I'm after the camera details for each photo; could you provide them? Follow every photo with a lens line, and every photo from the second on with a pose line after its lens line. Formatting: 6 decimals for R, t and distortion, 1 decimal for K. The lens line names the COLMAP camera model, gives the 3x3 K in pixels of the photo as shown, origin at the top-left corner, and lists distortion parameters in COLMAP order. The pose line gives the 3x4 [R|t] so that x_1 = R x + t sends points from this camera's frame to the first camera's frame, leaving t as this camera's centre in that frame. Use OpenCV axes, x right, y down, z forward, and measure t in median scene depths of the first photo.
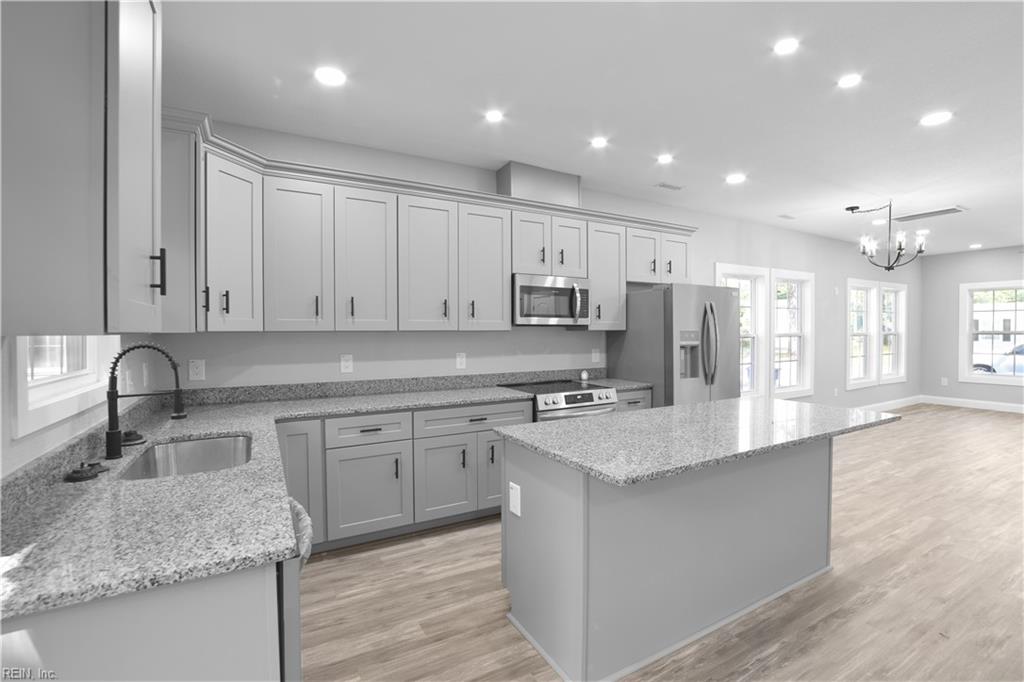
lens RADIAL K [[462.5, 0, 513.8], [0, 462.5, 338.1], [0, 0, 1]] dist [-0.037756, 0.006776]
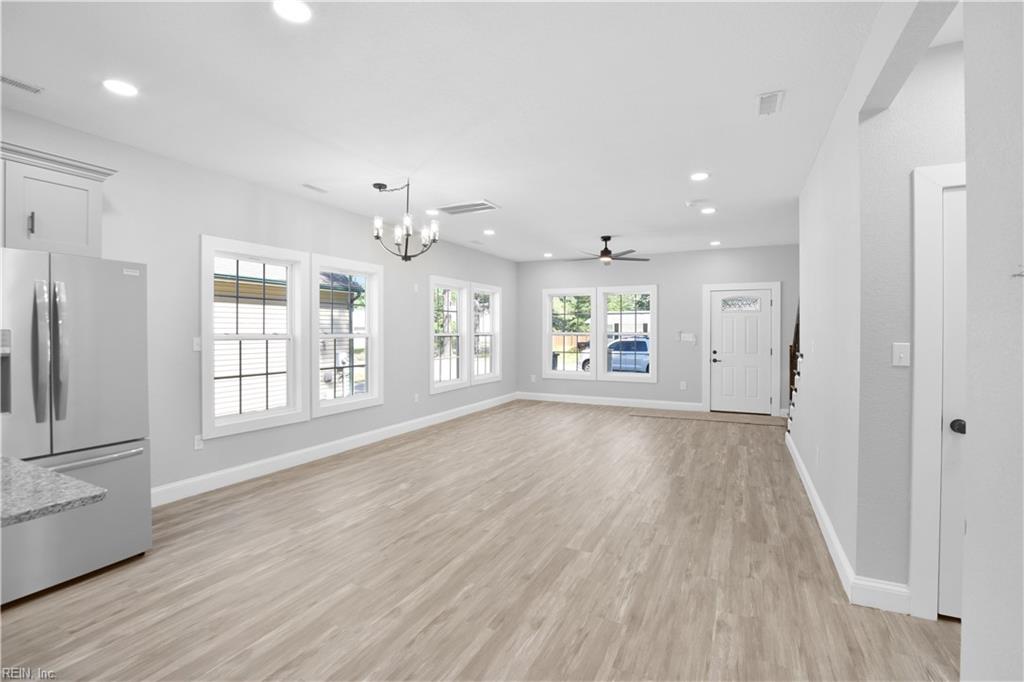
lens RADIAL K [[462.5, 0, 513.8], [0, 462.5, 338.1], [0, 0, 1]] dist [-0.037756, 0.006776]
pose [[0.827457, -0.002880, 0.561522, 0.656662], [0.003593, 0.999994, -0.000165, -0.003060], [-0.561518, 0.002154, 0.827462, 0.211519]]
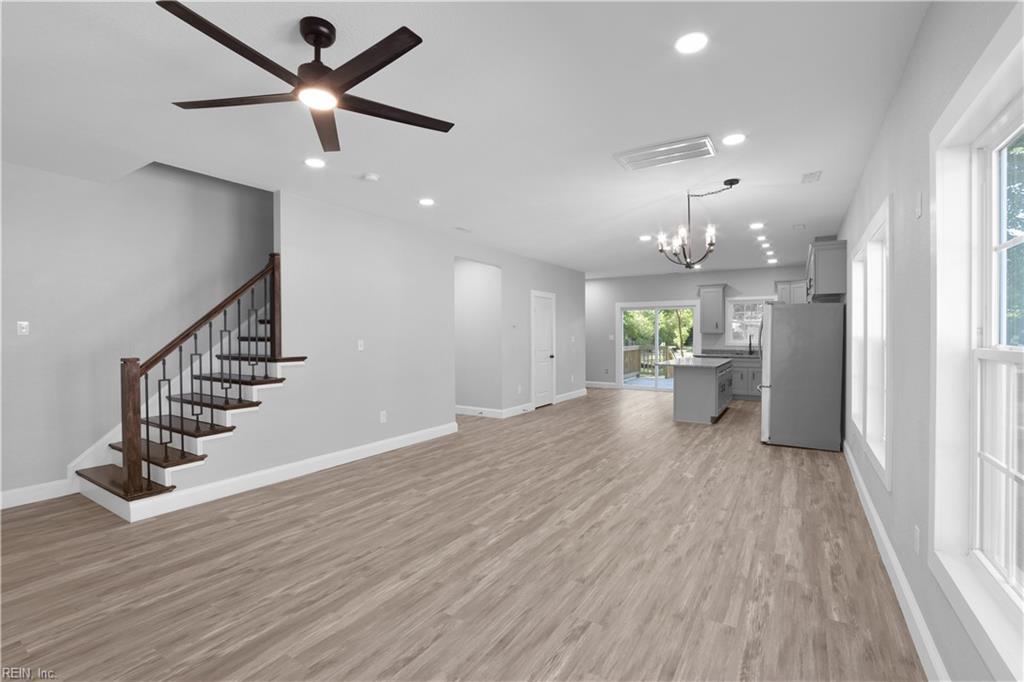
lens RADIAL K [[462.5, 0, 513.8], [0, 462.5, 338.1], [0, 0, 1]] dist [-0.037756, 0.006776]
pose [[-0.878253, 0.009638, -0.478099, 2.015823], [-0.002377, 0.999697, 0.024519, -0.038368], [0.478191, 0.022670, -0.877963, 2.079892]]
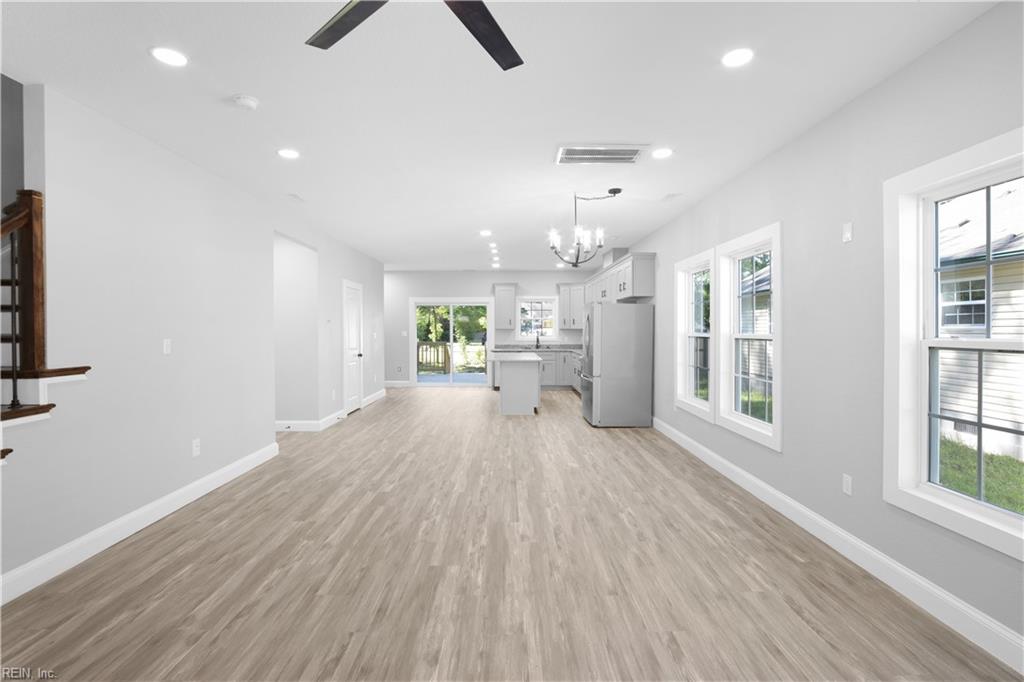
lens RADIAL K [[465.8, 0, 512.5], [0, 465.8, 333.8], [0, 0, 1]] dist [-0.037372, 0.006215]
pose [[-0.481419, 0.012382, -0.876403, 2.230367], [-0.010201, 0.999753, 0.019728, -0.032945], [0.876431, 0.018437, -0.481174, 1.714892]]
